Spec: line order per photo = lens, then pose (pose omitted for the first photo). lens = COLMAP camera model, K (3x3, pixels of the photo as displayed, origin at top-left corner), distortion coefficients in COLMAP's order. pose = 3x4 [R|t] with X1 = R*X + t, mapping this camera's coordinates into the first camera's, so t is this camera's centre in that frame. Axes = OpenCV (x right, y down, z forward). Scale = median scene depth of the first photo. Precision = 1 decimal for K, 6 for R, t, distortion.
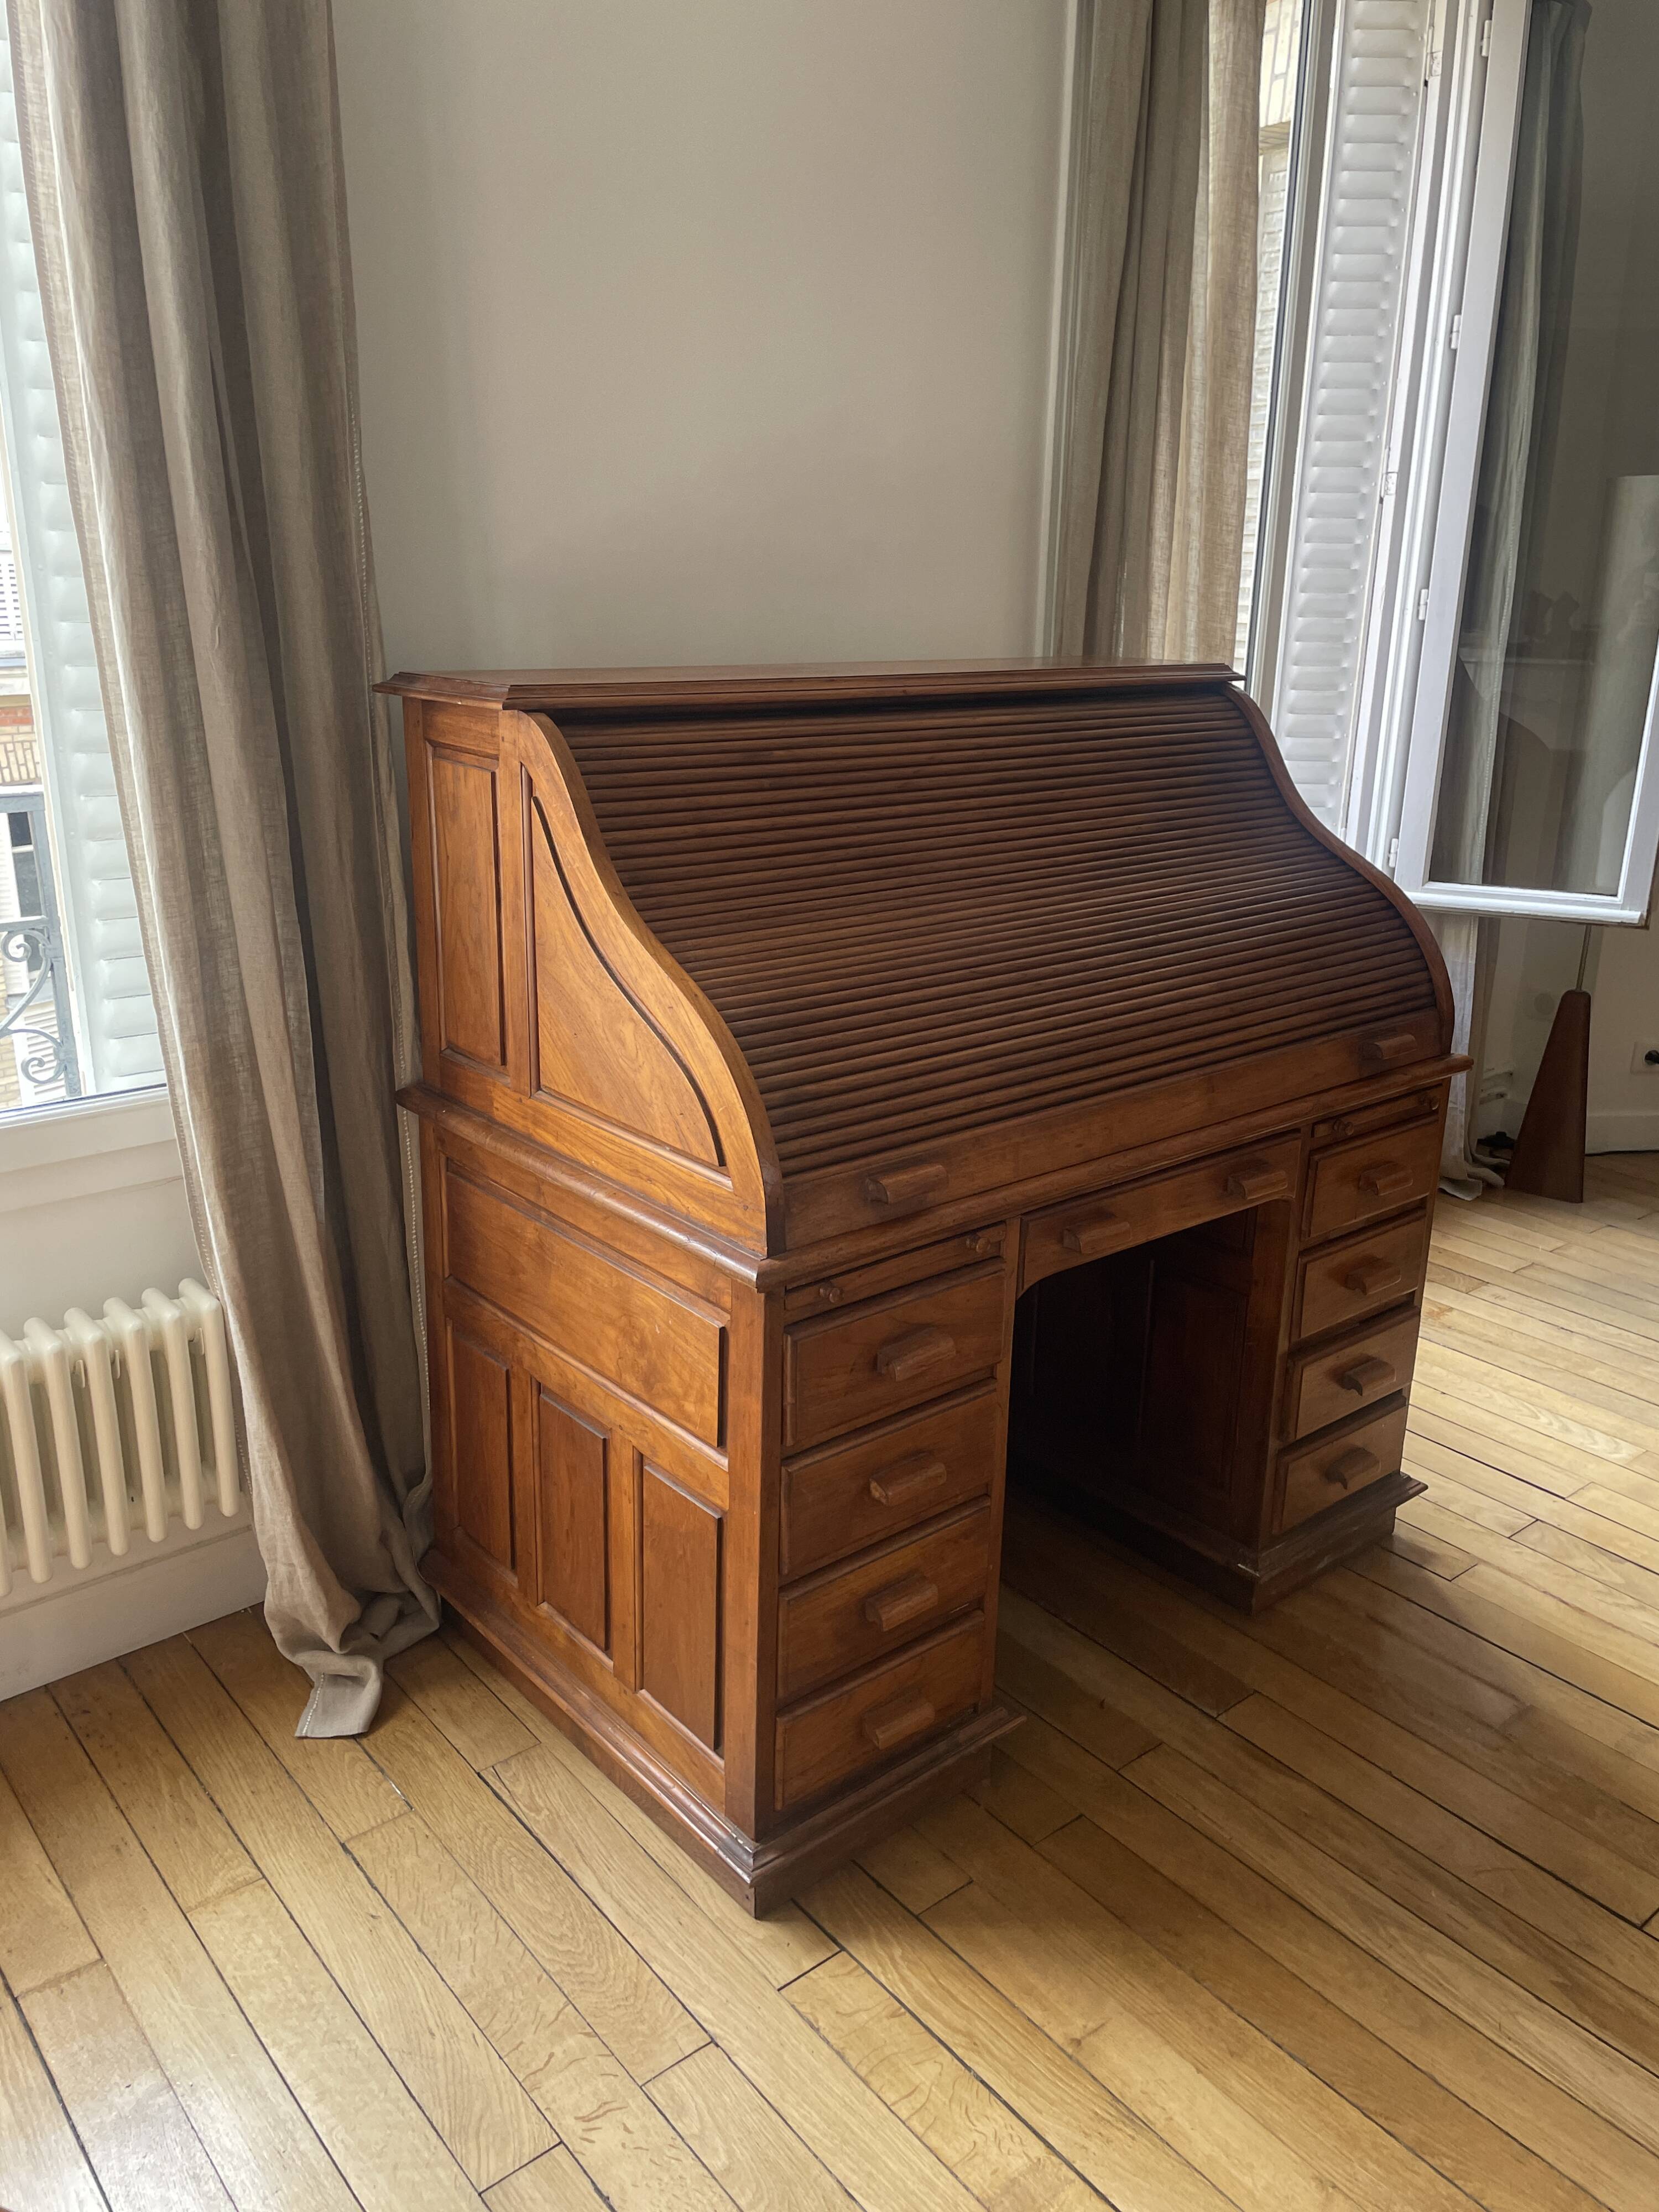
lens RADIAL K [[1674.2, 0, 850.5], [0, 1674.2, 1088.1], [0, 0, 1]] dist [0.084944, -0.109502]
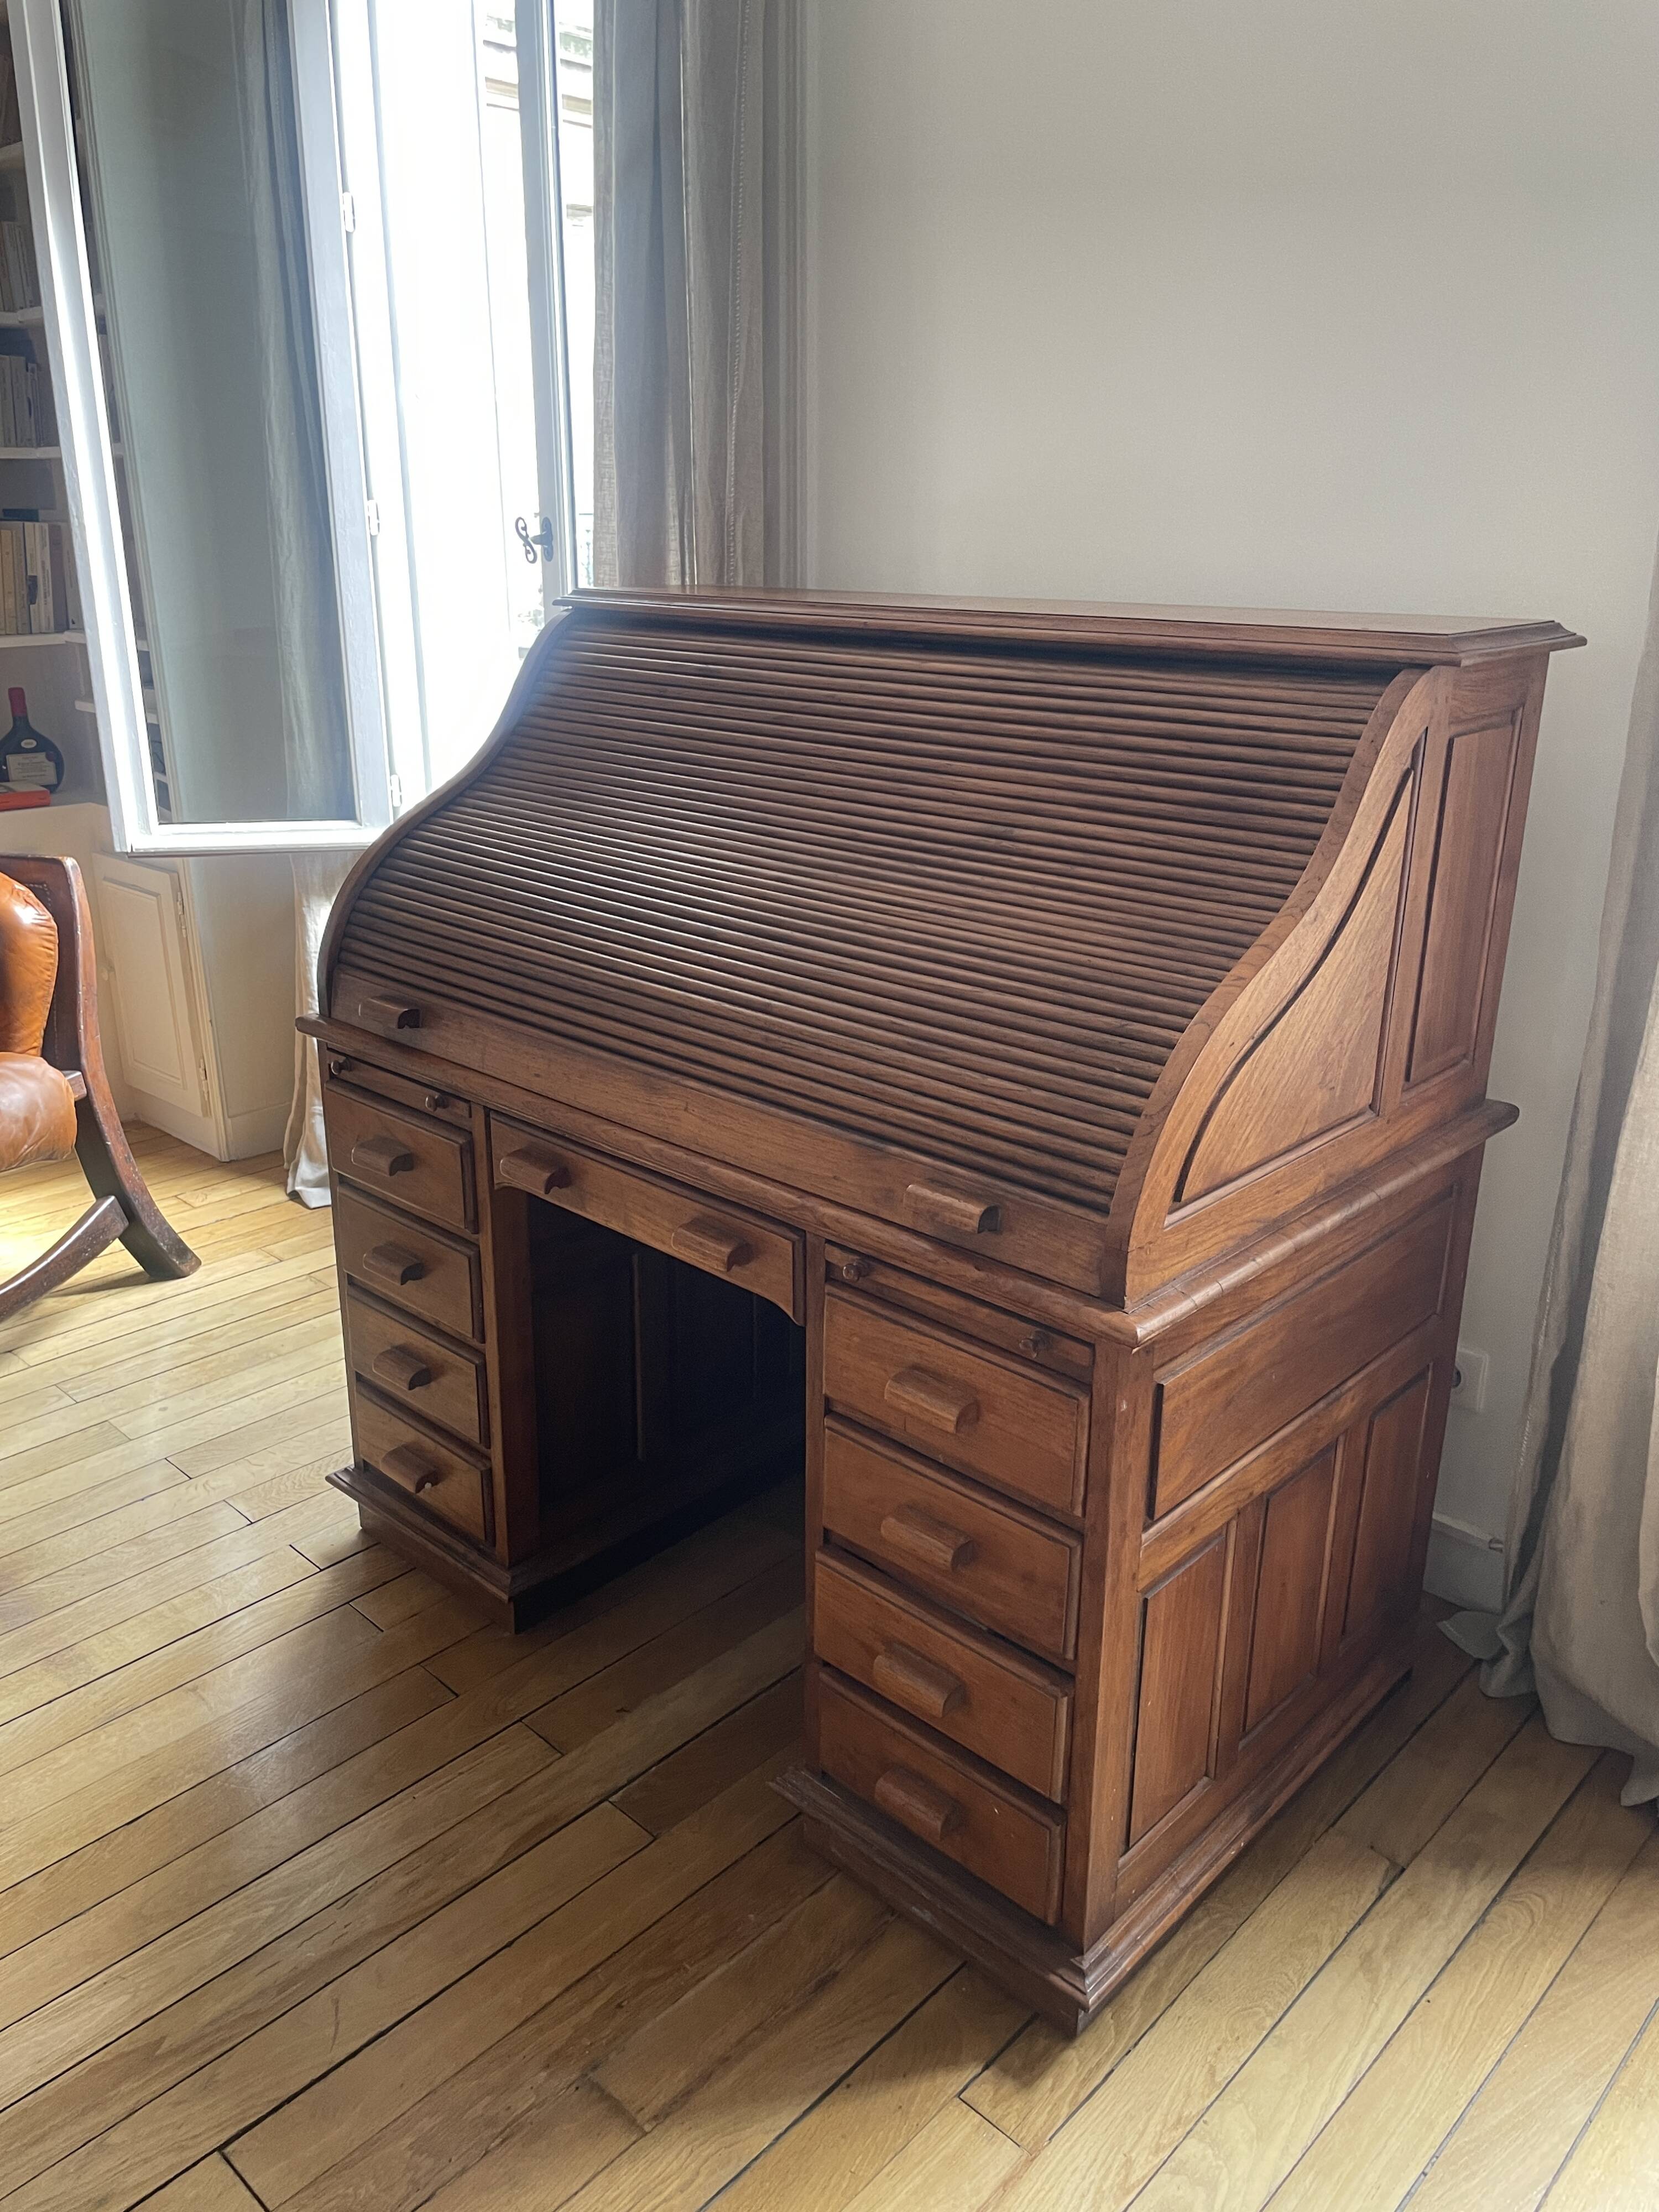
lens RADIAL K [[1674.2, 0, 835.8], [0, 1674.2, 1093.6], [0, 0, 1]] dist [0.084944, -0.109502]
pose [[0.119095, 0.306889, -0.944264, 1.044913], [-0.295890, 0.918790, 0.261291, -0.253736], [0.947769, 0.248280, 0.200229, 0.931726]]
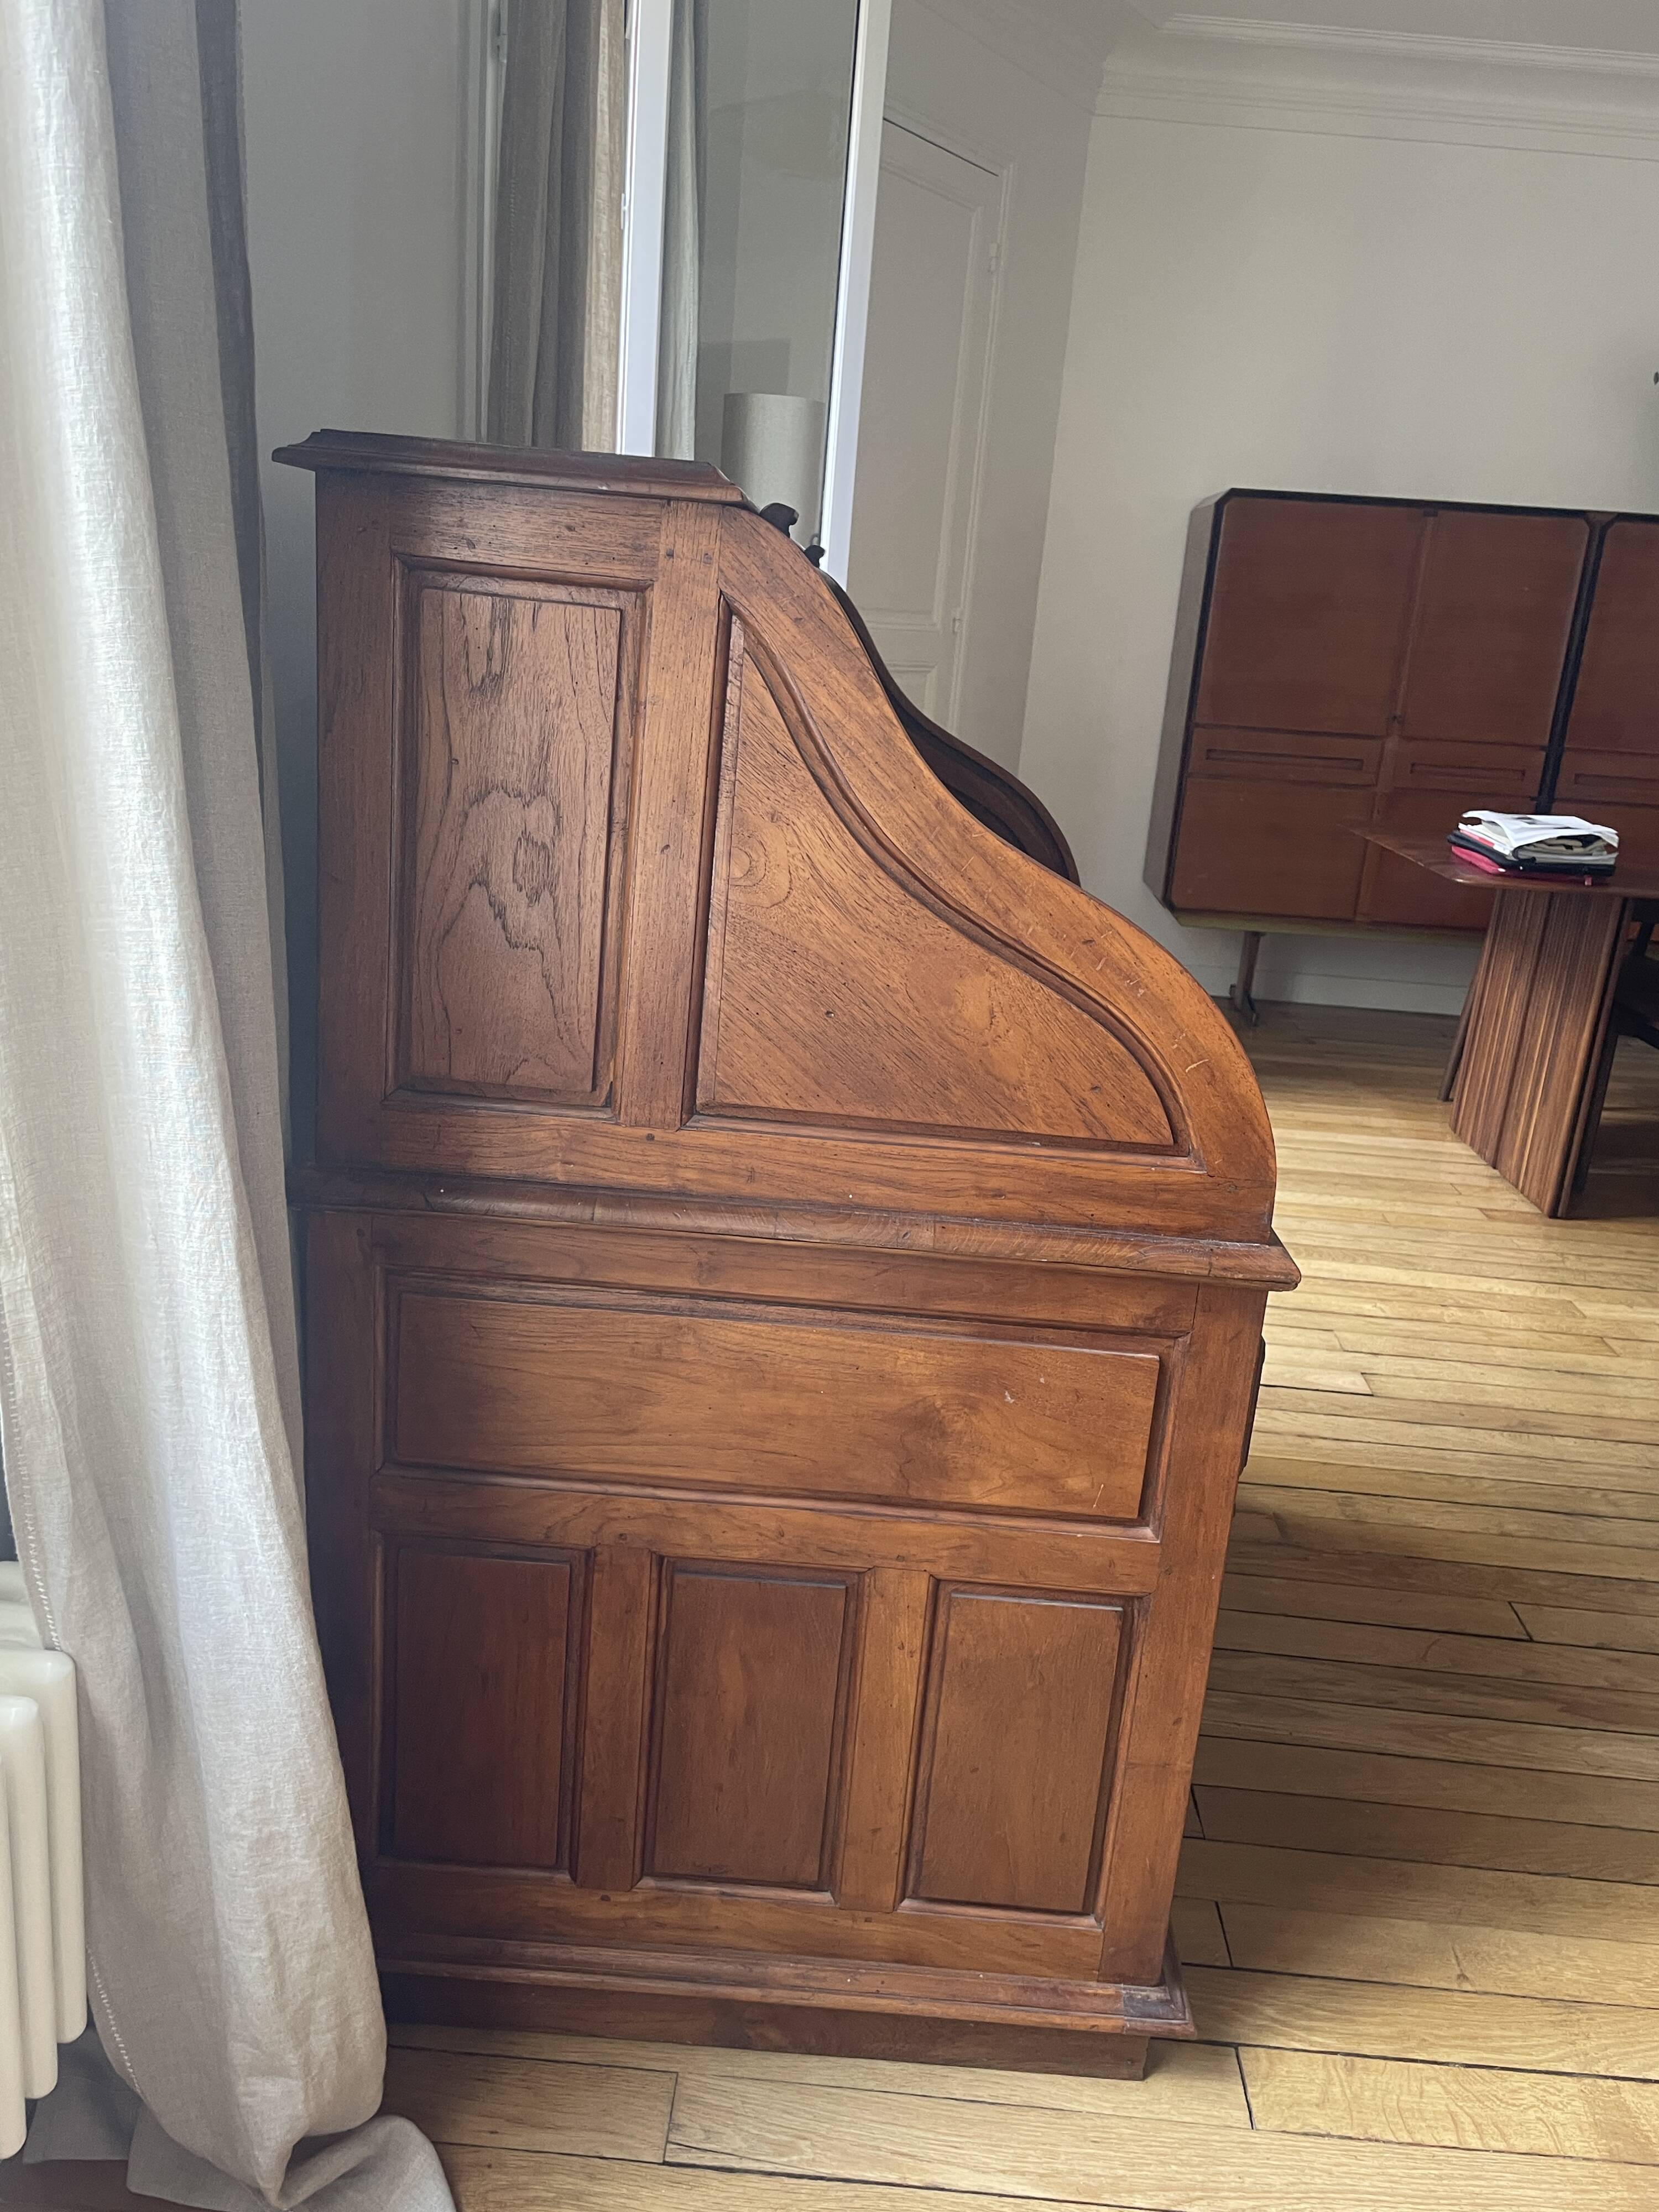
lens RADIAL K [[1674.2, 0, 834.8], [0, 1674.2, 1113.1], [0, 0, 1]] dist [0.084944, -0.109502]
pose [[0.667796, -0.182549, 0.721612, -0.598920], [0.153532, 0.982395, 0.106437, -0.058251], [-0.728338, 0.039712, 0.684067, 0.502769]]
